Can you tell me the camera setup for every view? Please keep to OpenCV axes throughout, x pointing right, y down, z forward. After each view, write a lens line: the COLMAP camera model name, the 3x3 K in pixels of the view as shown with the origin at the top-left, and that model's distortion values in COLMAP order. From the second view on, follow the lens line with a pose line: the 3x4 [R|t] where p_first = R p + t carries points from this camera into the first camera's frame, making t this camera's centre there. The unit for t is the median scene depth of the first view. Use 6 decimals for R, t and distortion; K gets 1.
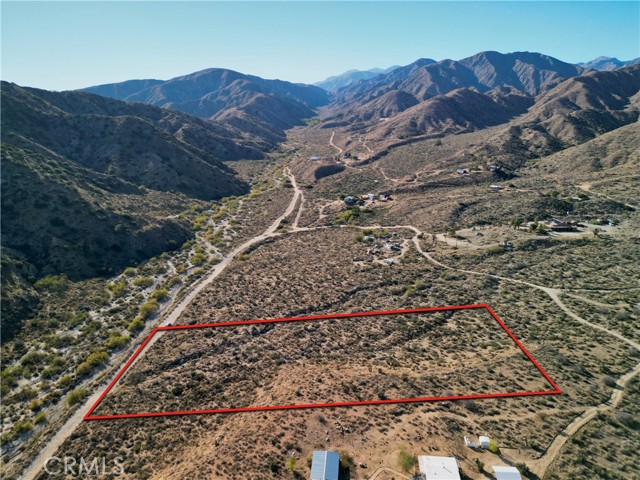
lens RADIAL K [[447.1, 0, 321.9], [0, 447.1, 237.5], [0, 0, 1]] dist [0.068884, -0.055748]
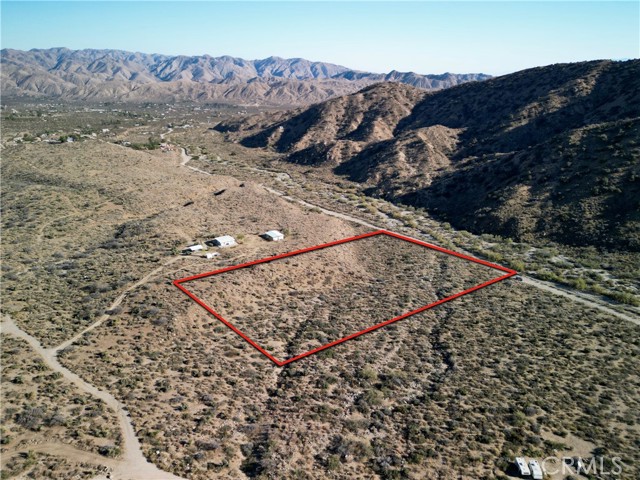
lens RADIAL K [[447.1, 0, 322.4], [0, 447.1, 242.4], [0, 0, 1]] dist [0.068884, -0.055748]
pose [[-0.774291, 0.230092, -0.589518, 0.698946], [-0.159725, 0.830341, 0.533874, -0.412991], [0.612341, 0.507534, -0.606174, 1.553919]]
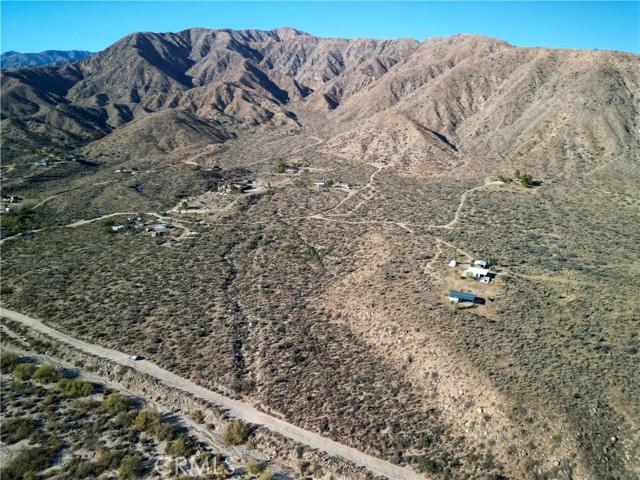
lens RADIAL K [[447.1, 0, 315.9], [0, 447.1, 238.9], [0, 0, 1]] dist [0.068884, -0.055748]
pose [[0.369960, -0.223243, 0.901827, -0.997779], [0.235357, 0.961557, 0.141477, -0.022836], [-0.898742, 0.159910, 0.408279, 0.496435]]
